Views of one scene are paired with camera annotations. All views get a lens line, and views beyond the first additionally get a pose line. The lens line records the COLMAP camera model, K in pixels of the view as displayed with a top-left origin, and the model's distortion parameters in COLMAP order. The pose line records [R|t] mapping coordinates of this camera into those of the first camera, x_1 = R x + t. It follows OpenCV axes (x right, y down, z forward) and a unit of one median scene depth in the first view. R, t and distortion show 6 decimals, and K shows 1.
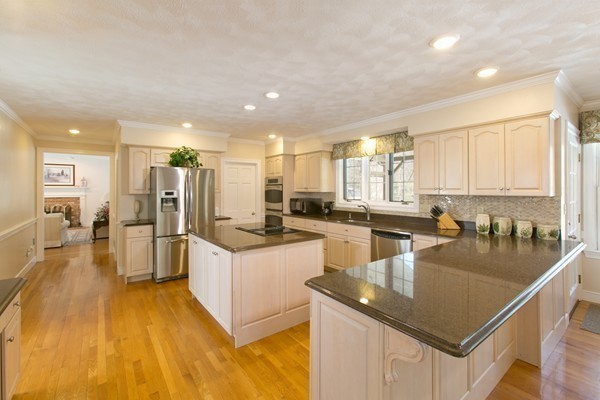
lens RADIAL K [[267.5, 0, 307.6], [0, 267.5, 188.7], [0, 0, 1]] dist [0.009605, 0.001287]
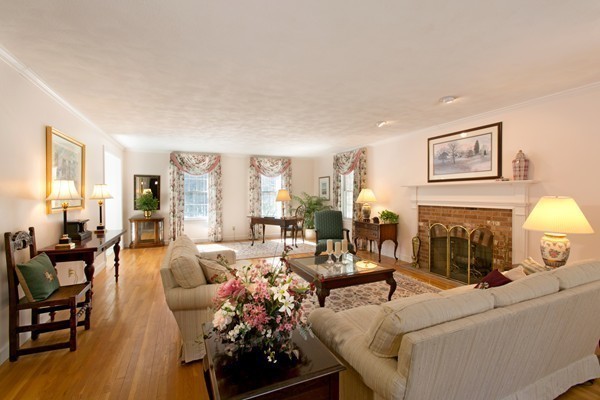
lens RADIAL K [[267.5, 0, 300.3], [0, 267.5, 196.9], [0, 0, 1]] dist [0.009605, 0.001287]
pose [[-0.238060, -0.000150, -0.971250, -0.841578], [0.004842, 0.999987, -0.001341, 0.027481], [0.971238, -0.005022, -0.238057, 1.572977]]
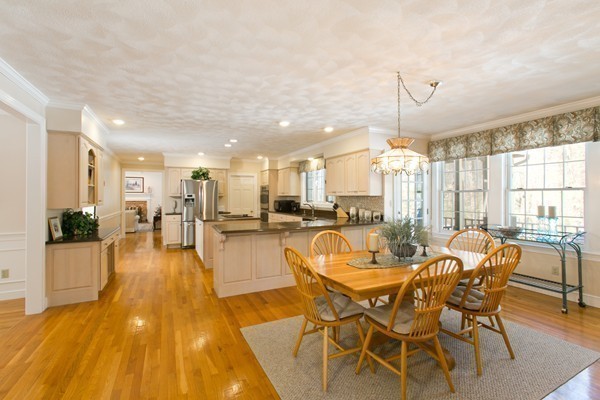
lens RADIAL K [[267.5, 0, 301.6], [0, 267.5, 195.0], [0, 0, 1]] dist [0.009605, 0.001287]
pose [[0.982168, -0.000591, -0.188006, 0.370612], [-0.000373, 0.999987, -0.005094, 0.015957], [0.188007, 0.005073, 0.982155, -0.389270]]
